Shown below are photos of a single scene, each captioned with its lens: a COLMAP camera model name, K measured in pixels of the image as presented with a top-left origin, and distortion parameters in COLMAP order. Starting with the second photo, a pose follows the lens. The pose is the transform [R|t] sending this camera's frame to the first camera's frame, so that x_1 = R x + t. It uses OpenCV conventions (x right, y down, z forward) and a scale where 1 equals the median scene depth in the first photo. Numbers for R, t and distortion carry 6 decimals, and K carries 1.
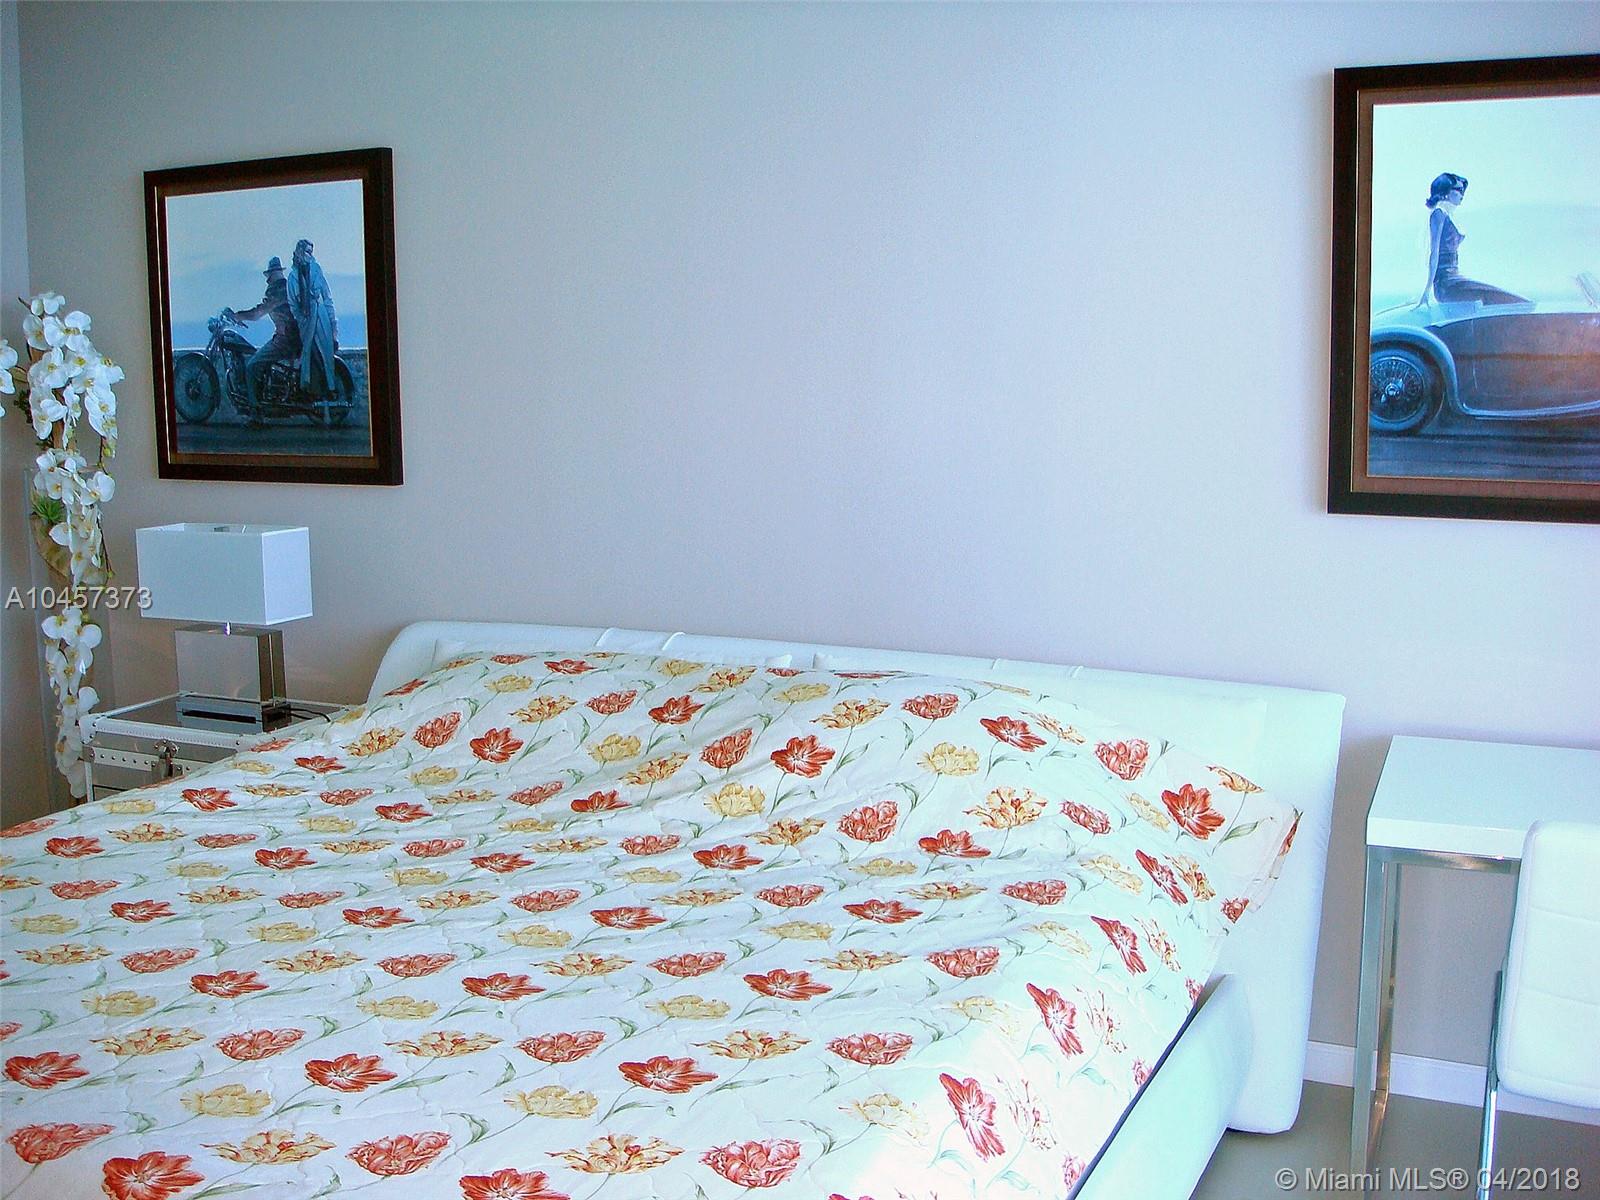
lens RADIAL K [[1763.3, 0, 800.6], [0, 1763.3, 599.7], [0, 0, 1]] dist [-0.117806, 0.000000]
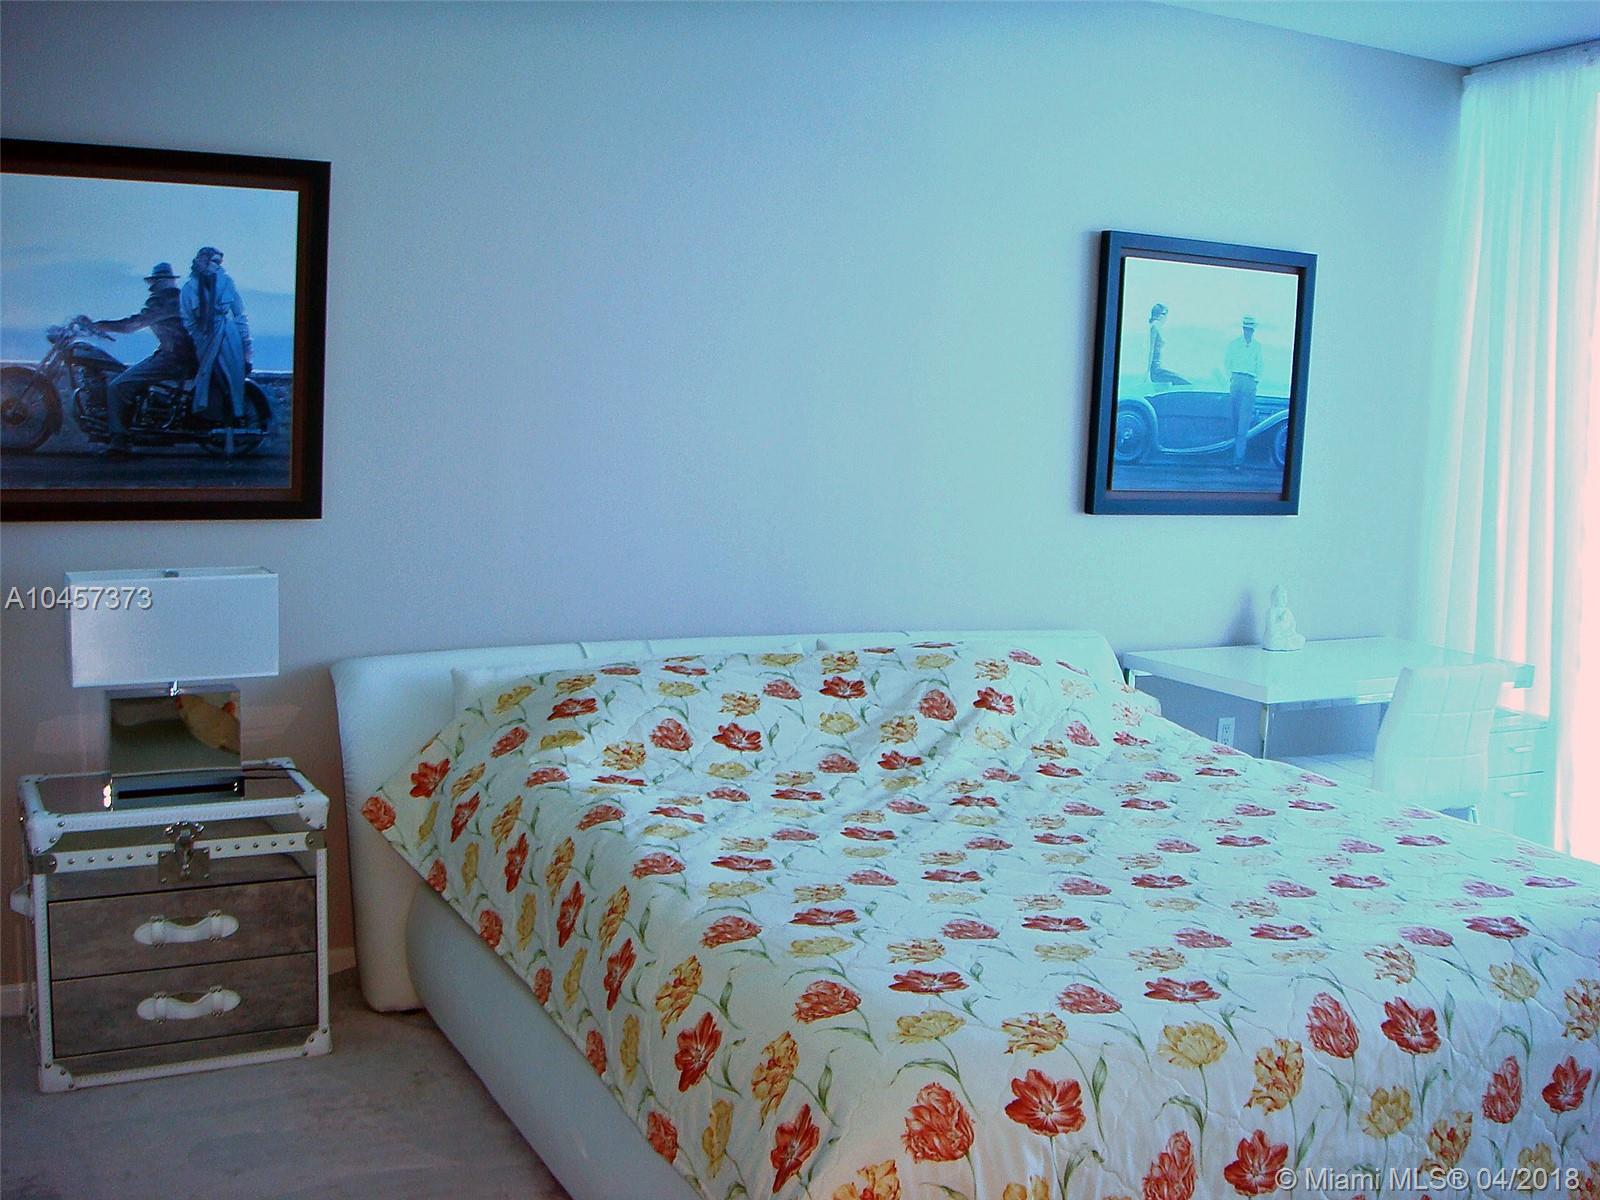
lens RADIAL K [[1763.3, 0, 802.4], [0, 1763.3, 607.8], [0, 0, 1]] dist [-0.117806, 0.000000]
pose [[0.560810, -0.067991, 0.825148, -0.859979], [0.076966, 0.996588, 0.029808, -0.025381], [-0.824360, 0.046792, 0.564129, 0.253839]]
